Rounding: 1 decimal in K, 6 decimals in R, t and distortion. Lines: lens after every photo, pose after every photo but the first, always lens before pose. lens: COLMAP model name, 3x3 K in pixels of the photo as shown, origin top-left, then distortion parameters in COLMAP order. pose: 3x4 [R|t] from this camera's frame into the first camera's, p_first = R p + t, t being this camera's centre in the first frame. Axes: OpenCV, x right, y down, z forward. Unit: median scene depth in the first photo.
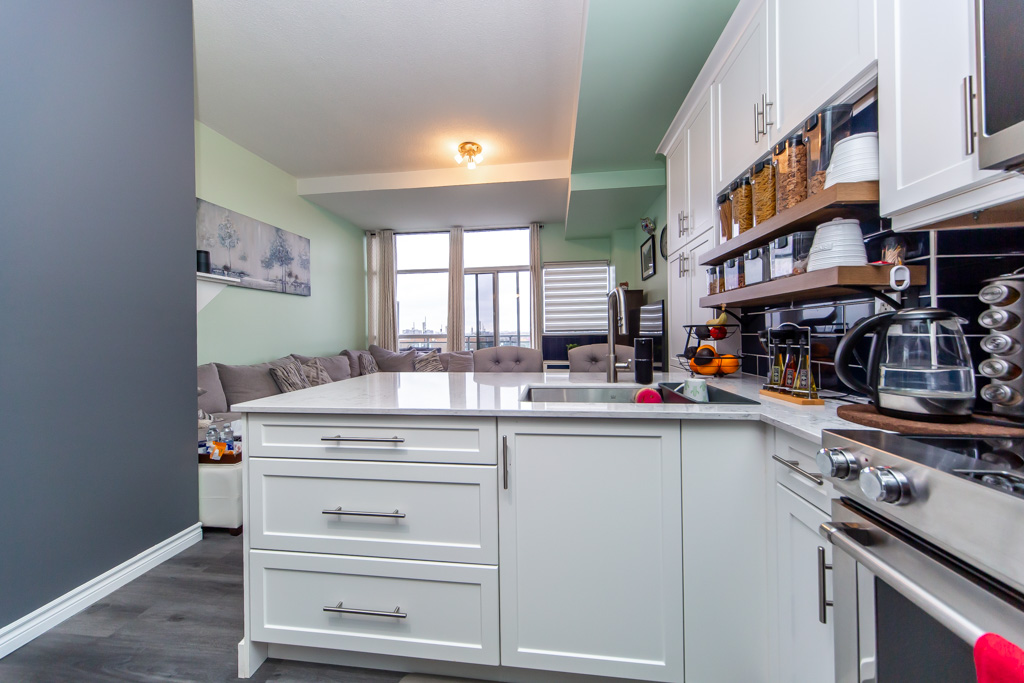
lens RADIAL K [[343.7, 0, 508.8], [0, 343.7, 333.9], [0, 0, 1]] dist [0.000213, 0.000025]
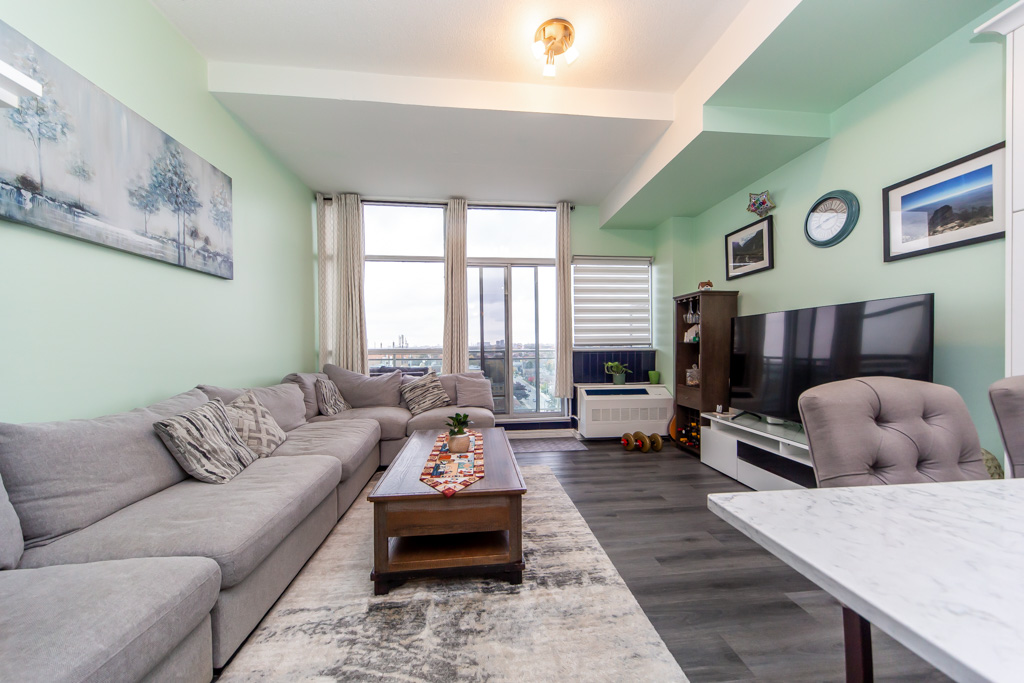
lens RADIAL K [[347.4, 0, 511.6], [0, 347.4, 349.9], [0, 0, 1]] dist [0.000461, -0.000147]
pose [[0.975148, 0.003837, 0.221521, -0.246806], [-0.004237, 0.999990, 0.001328, 0.002530], [-0.221514, -0.002233, 0.975155, 0.329111]]
